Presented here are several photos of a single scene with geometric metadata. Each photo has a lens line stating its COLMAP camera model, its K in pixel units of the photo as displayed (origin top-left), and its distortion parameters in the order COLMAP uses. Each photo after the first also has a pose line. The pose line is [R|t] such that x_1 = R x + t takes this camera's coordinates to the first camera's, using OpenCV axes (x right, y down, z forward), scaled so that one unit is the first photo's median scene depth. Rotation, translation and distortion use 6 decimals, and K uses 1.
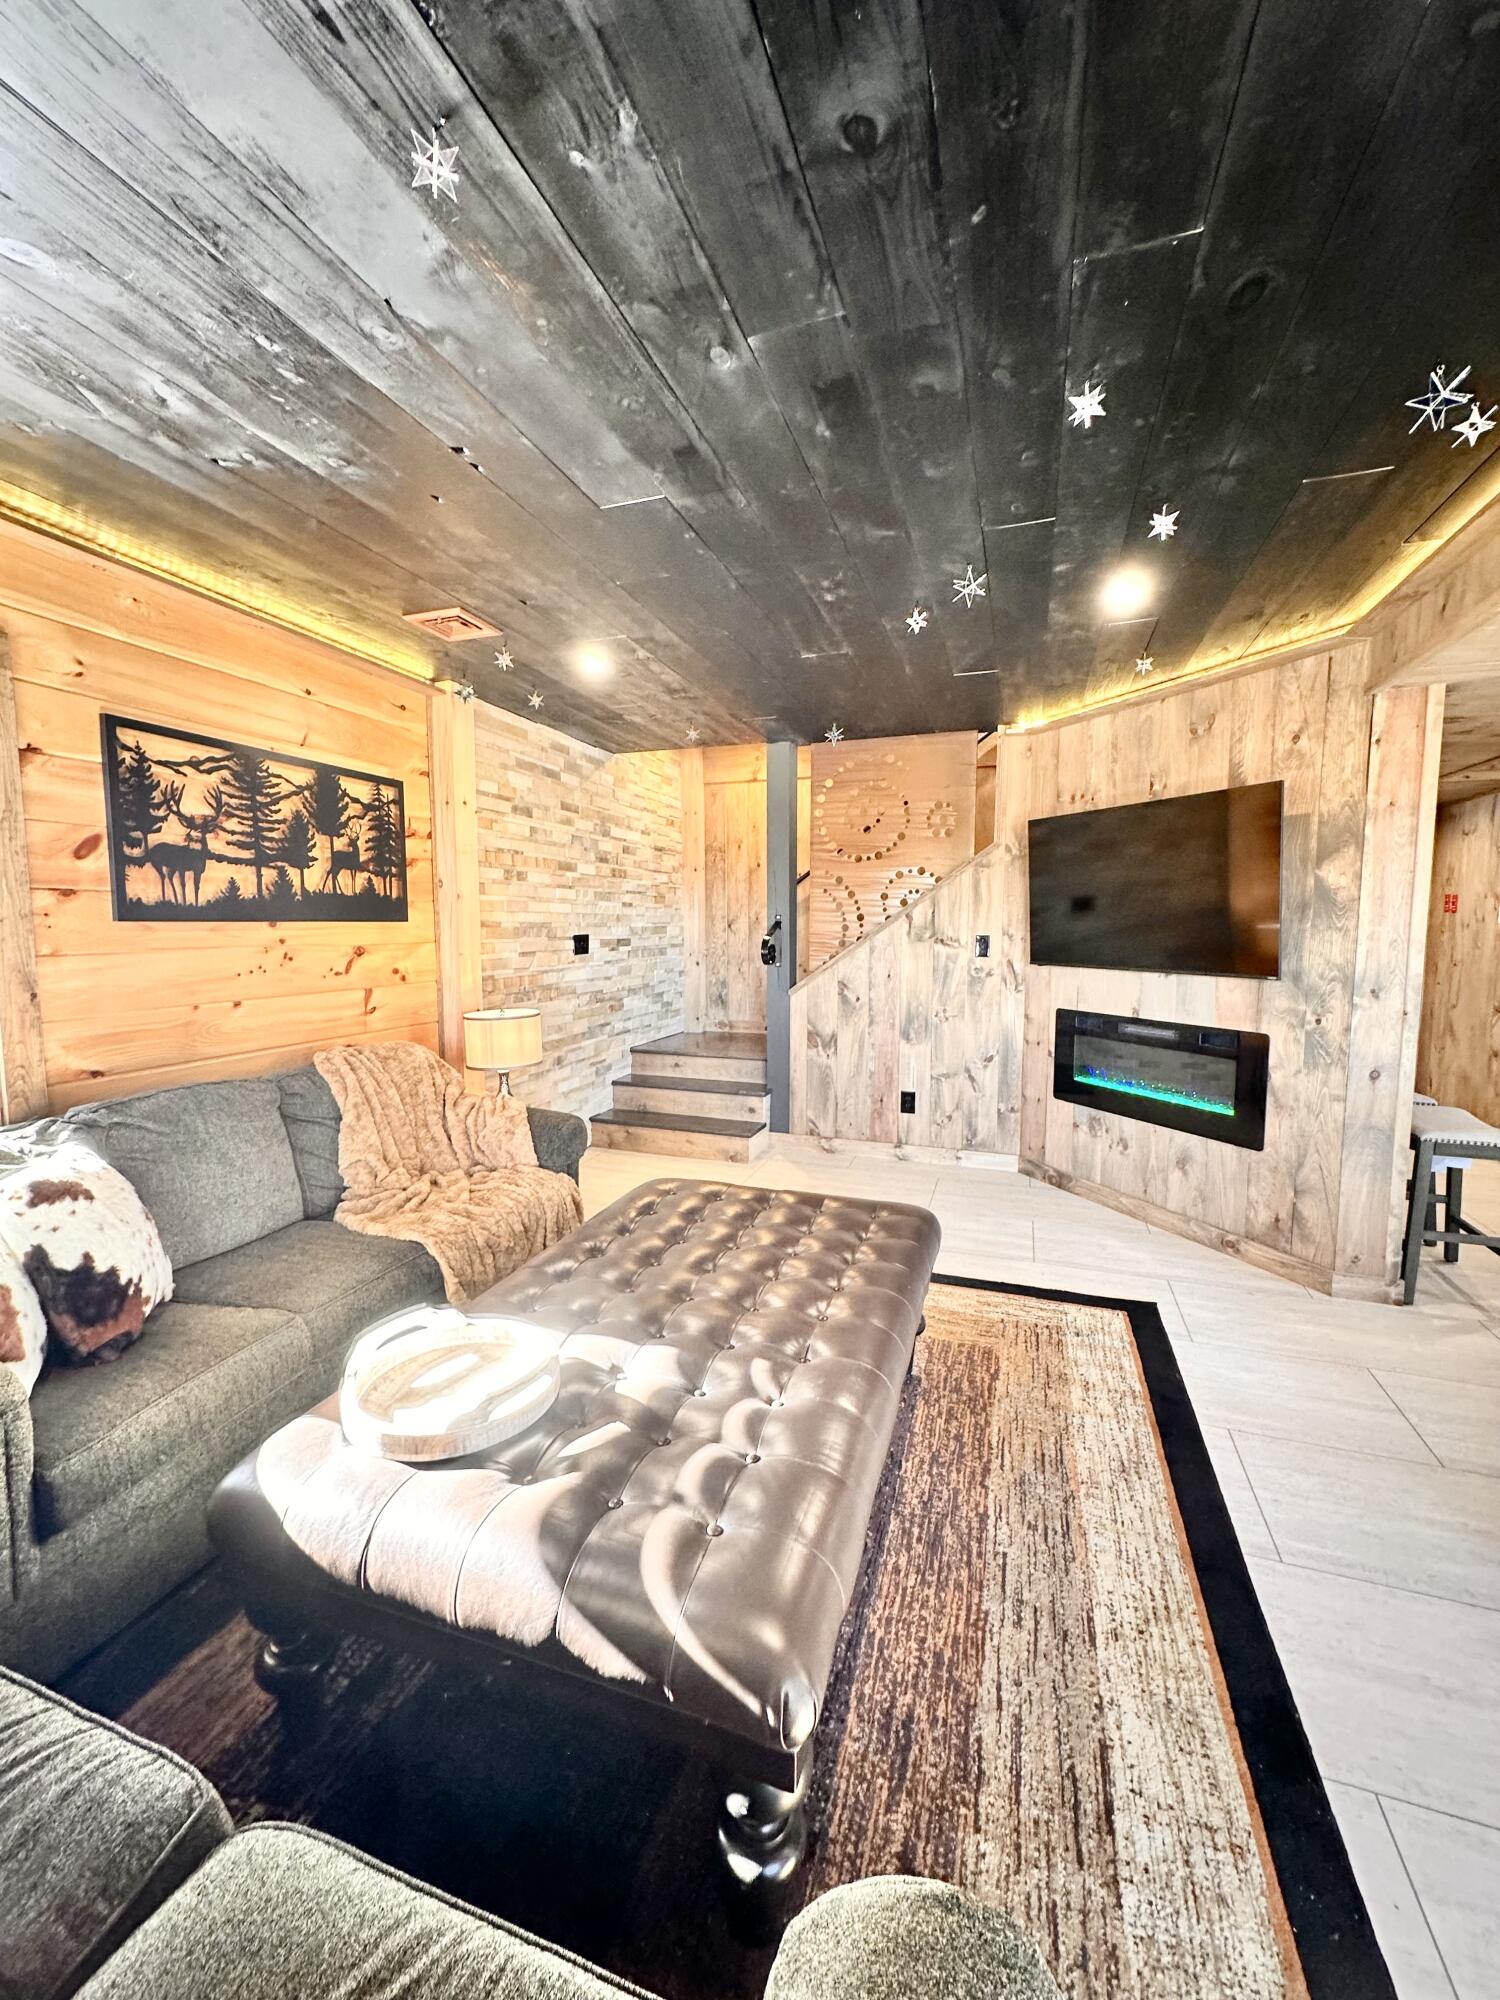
lens RADIAL K [[797.9, 0, 749.3], [0, 797.9, 1000.1], [0, 0, 1]] dist [-0.001727, 0.000544]
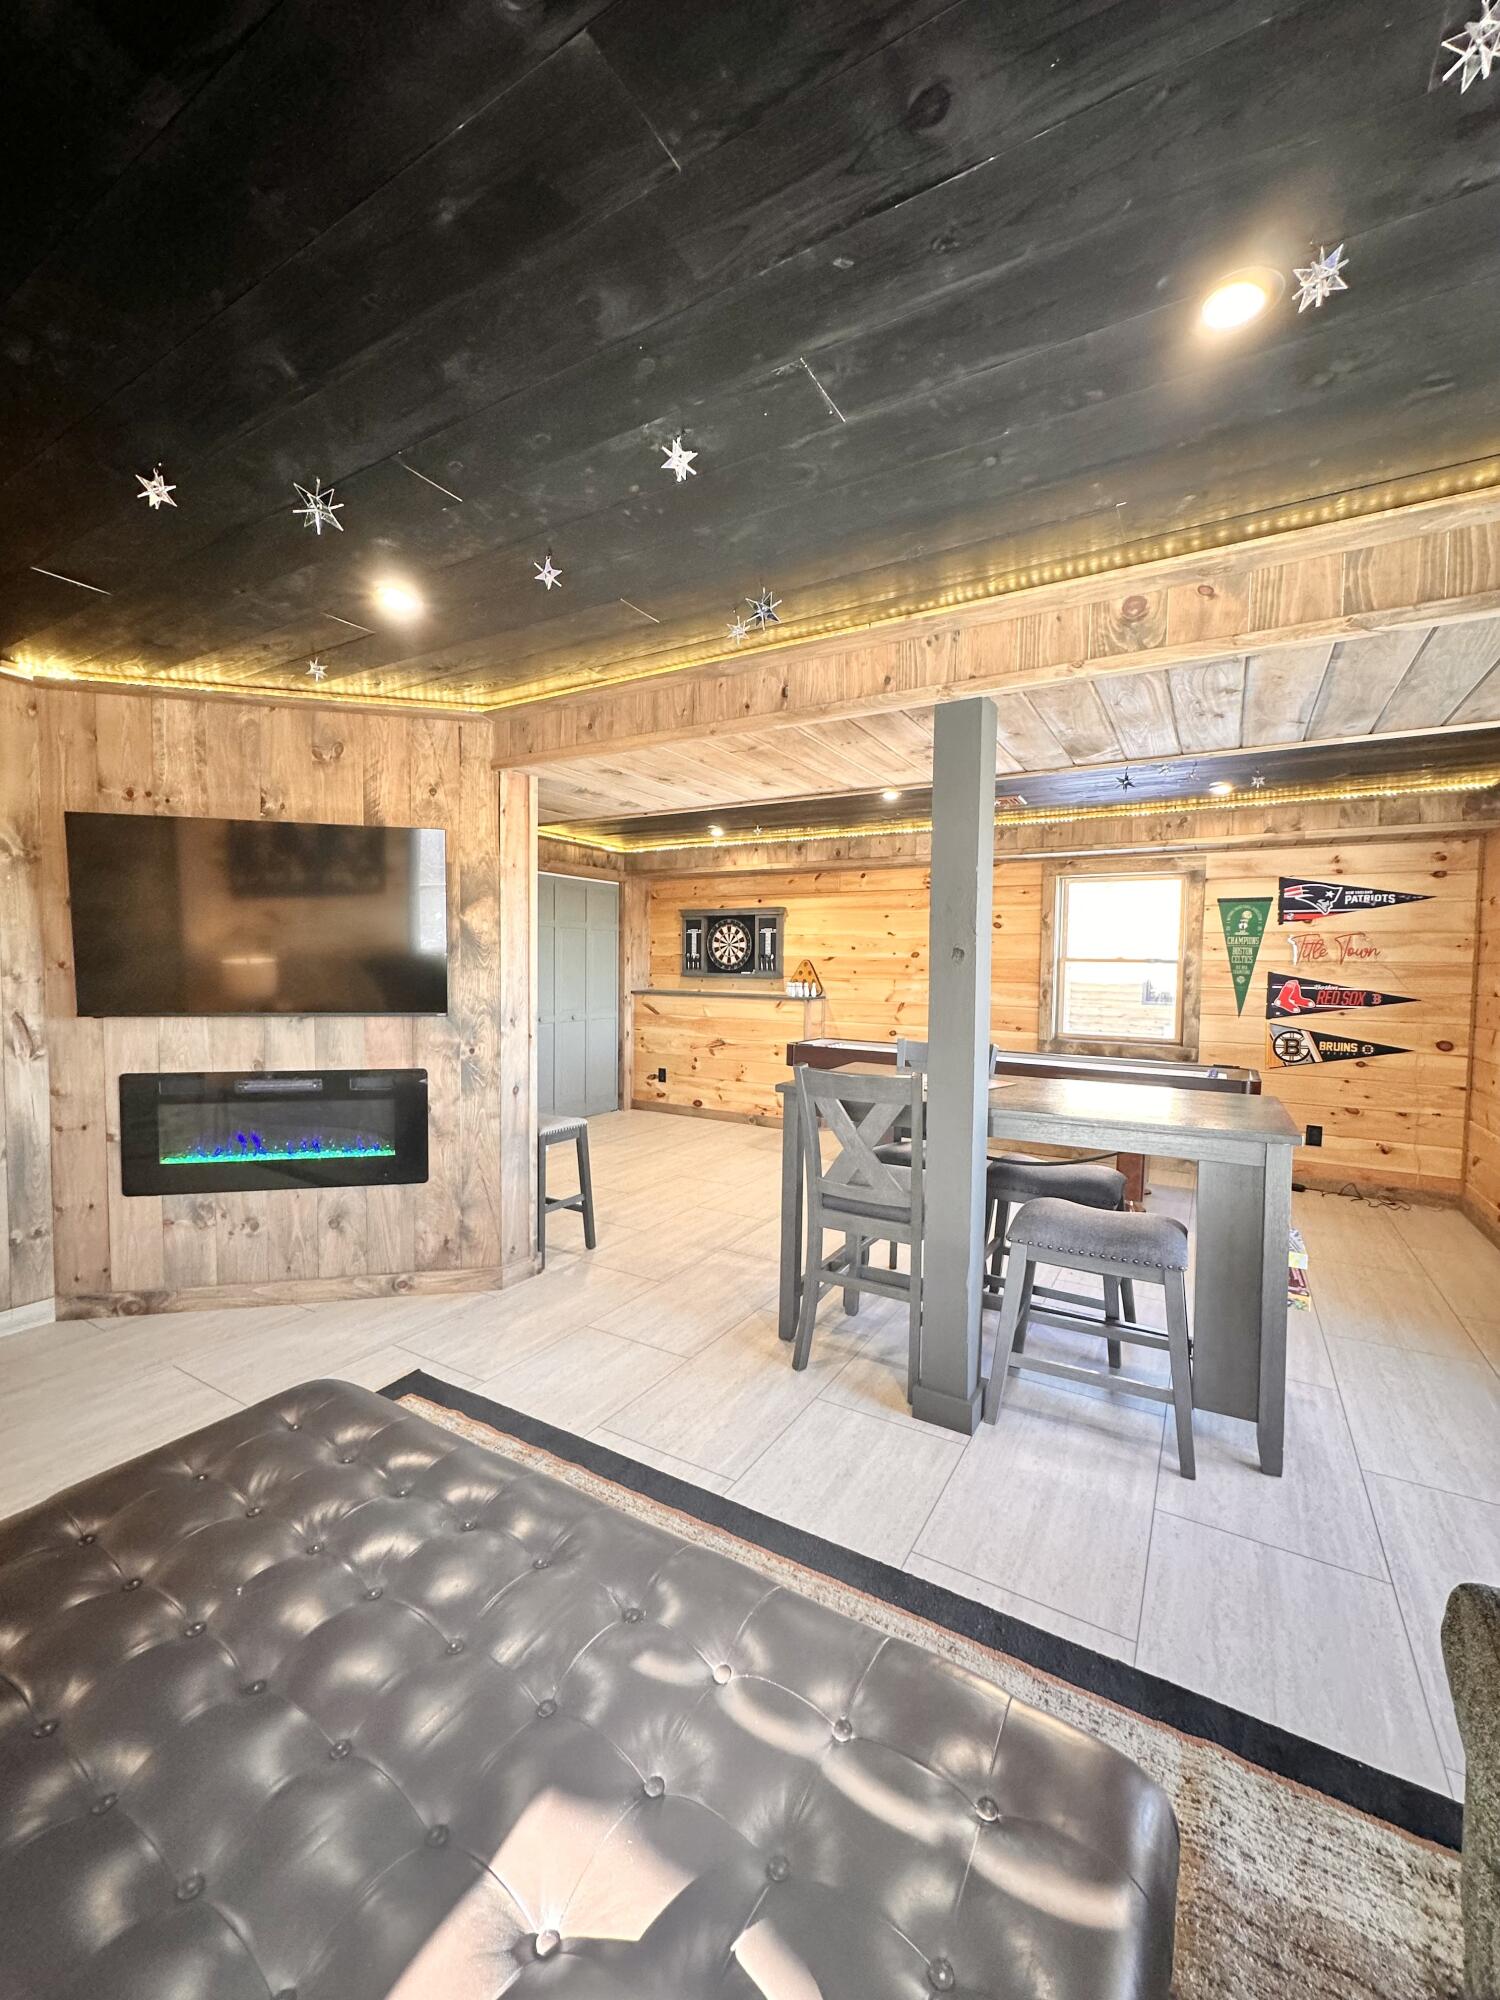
lens RADIAL K [[797.9, 0, 749.3], [0, 797.9, 1000.1], [0, 0, 1]] dist [-0.001727, 0.000544]
pose [[0.203230, -0.042168, 0.978223, -0.275276], [0.081173, 0.996359, 0.026085, -0.038699], [-0.975760, 0.074104, 0.205913, 0.361633]]
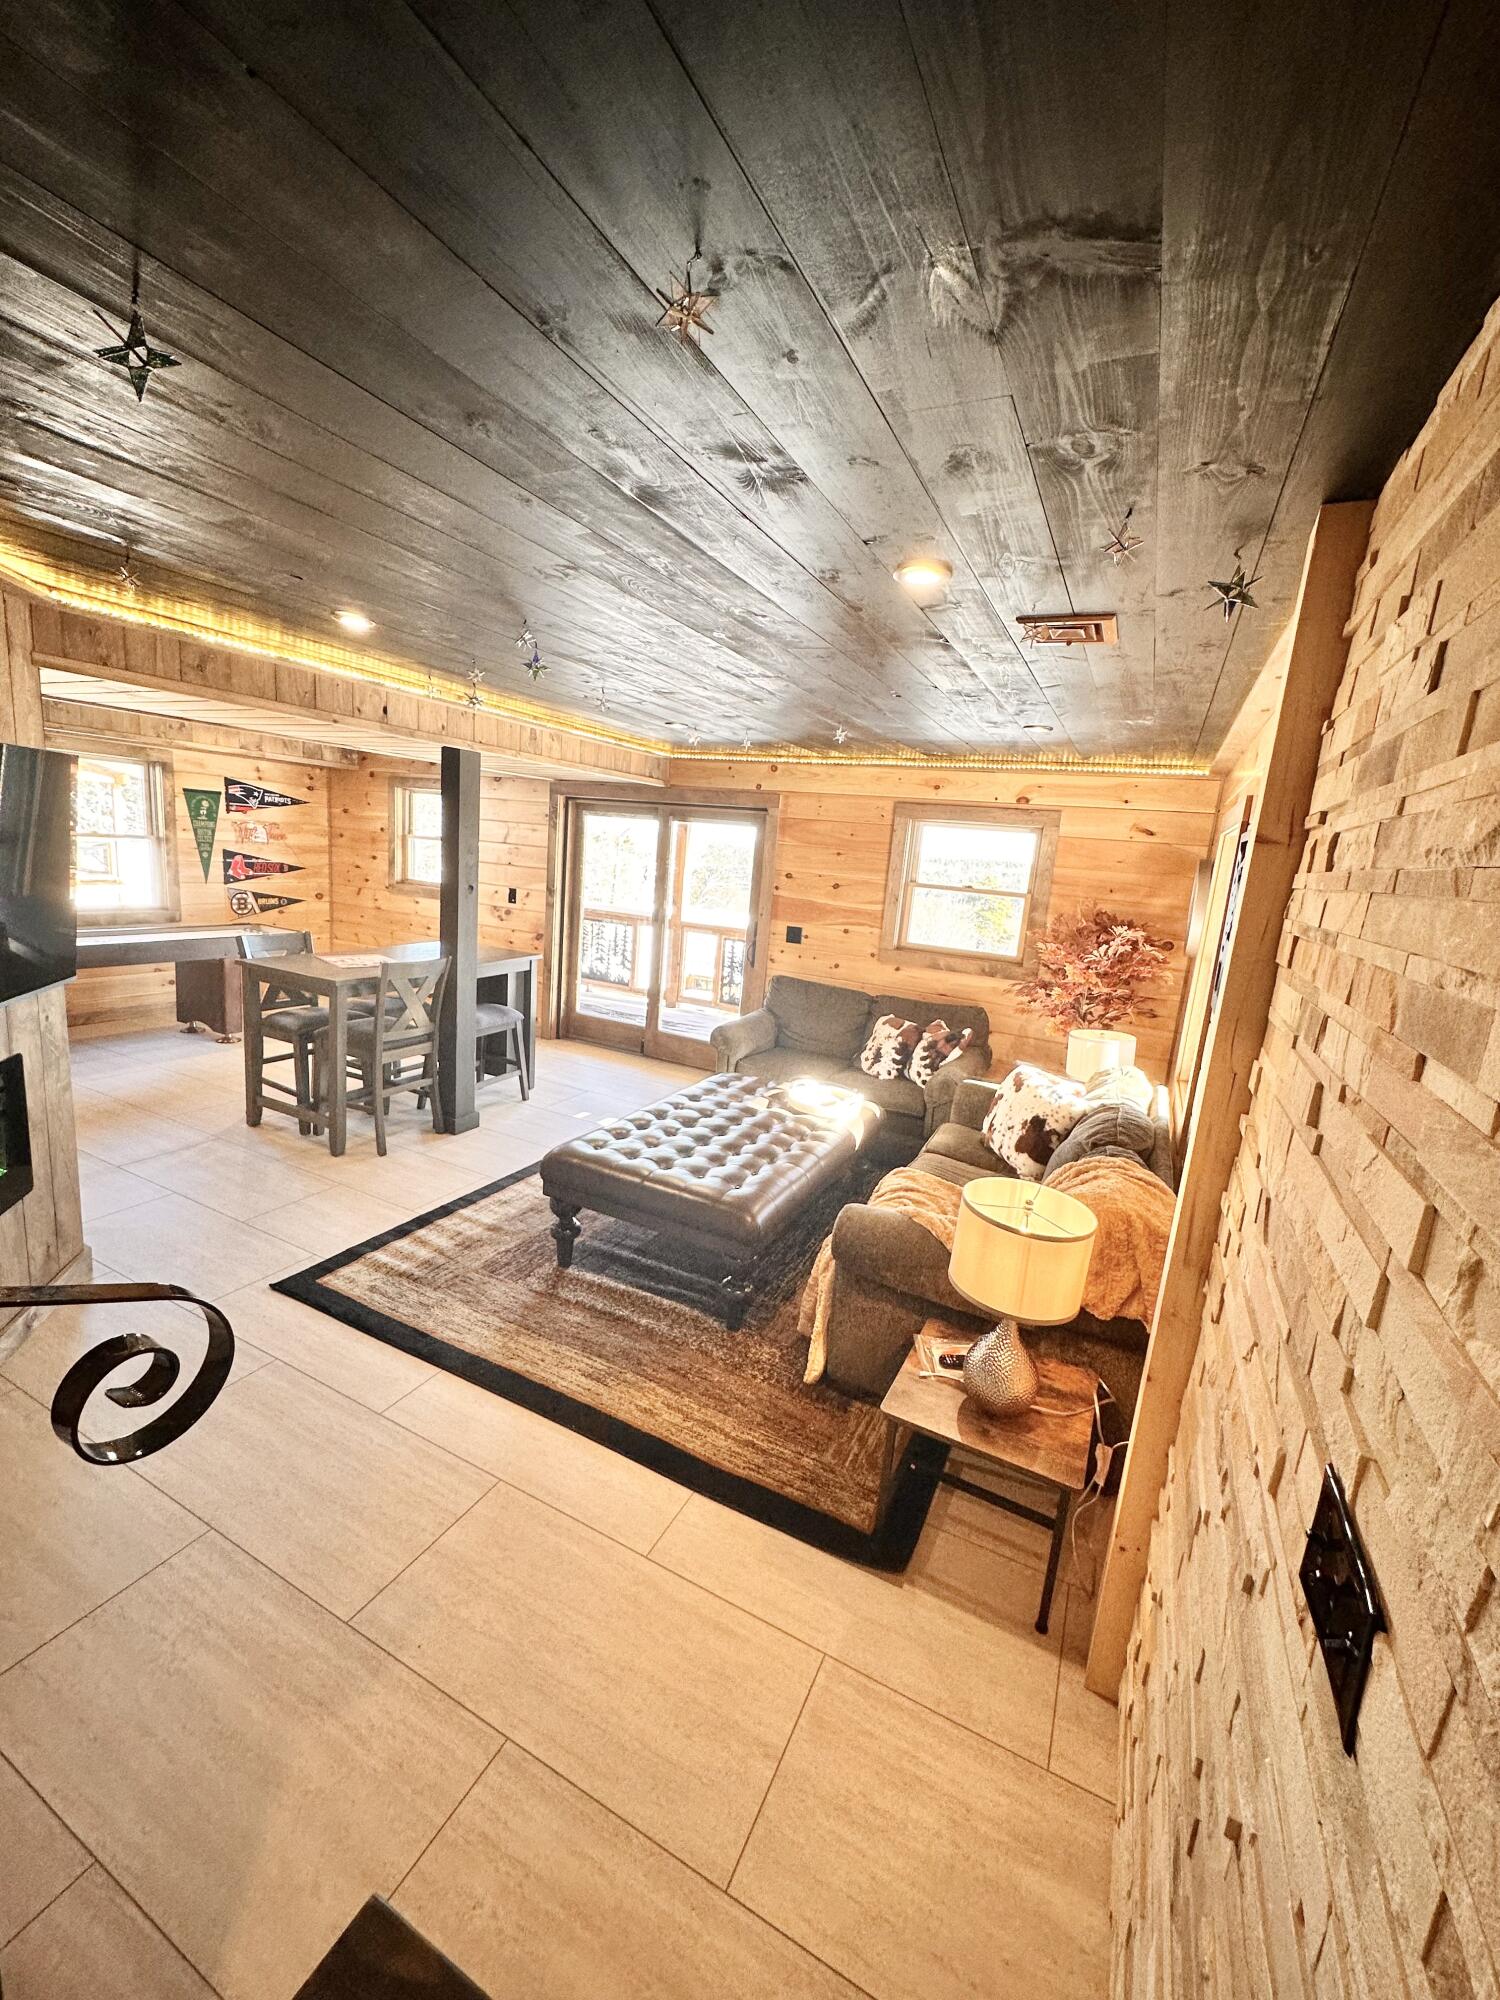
lens RADIAL K [[797.9, 0, 749.3], [0, 797.9, 1000.1], [0, 0, 1]] dist [-0.001727, 0.000544]
pose [[-0.988049, -0.106319, 0.111606, -0.172205], [-0.070955, 0.956488, 0.283012, -0.289466], [-0.136840, 0.271711, -0.952601, 1.640739]]
